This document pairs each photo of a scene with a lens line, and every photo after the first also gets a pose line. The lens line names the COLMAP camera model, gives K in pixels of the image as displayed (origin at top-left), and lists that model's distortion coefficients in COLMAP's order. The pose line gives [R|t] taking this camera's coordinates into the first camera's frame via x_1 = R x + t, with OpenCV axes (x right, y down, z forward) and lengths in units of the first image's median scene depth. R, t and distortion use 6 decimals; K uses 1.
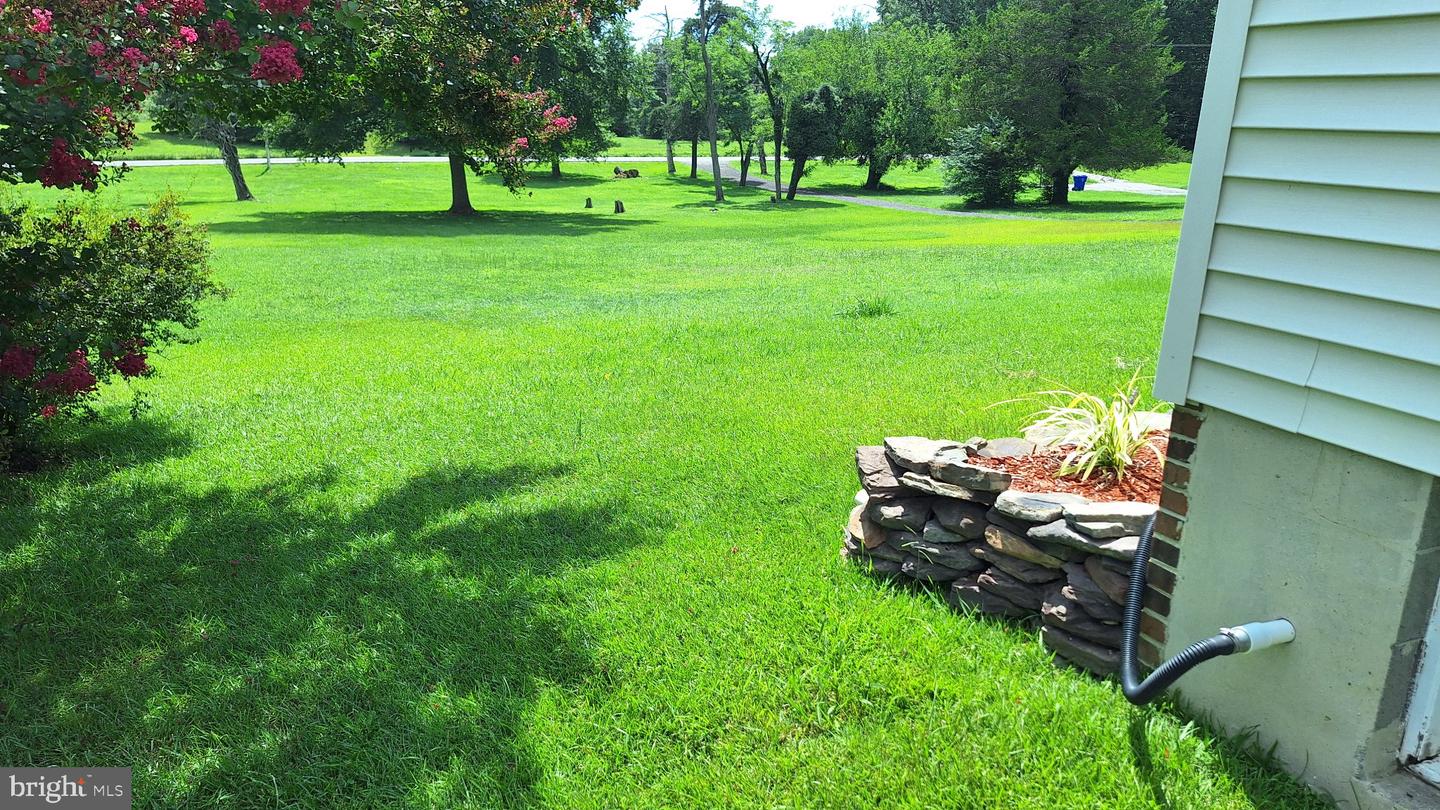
lens RADIAL K [[973.4, 0, 720.0], [0, 973.4, 405.0], [0, 0, 1]] dist [0.083758, -0.000202]
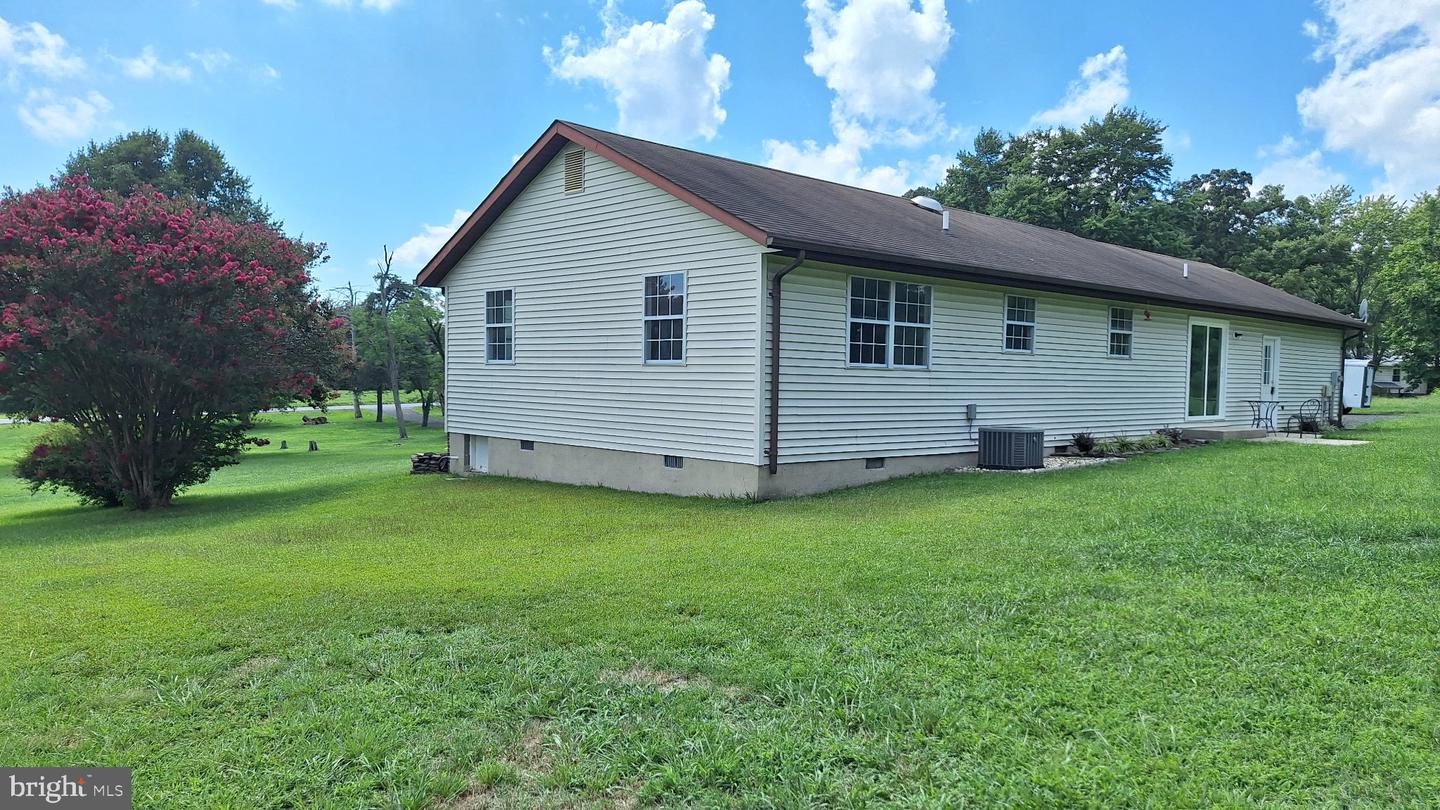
lens RADIAL K [[973.4, 0, 720.0], [0, 973.4, 405.0], [0, 0, 1]] dist [0.083758, -0.000202]
pose [[0.952671, -0.034260, 0.302065, 0.006327], [0.105607, 0.969044, -0.223163, 0.052951], [-0.285069, 0.244501, 0.926798, -0.206293]]
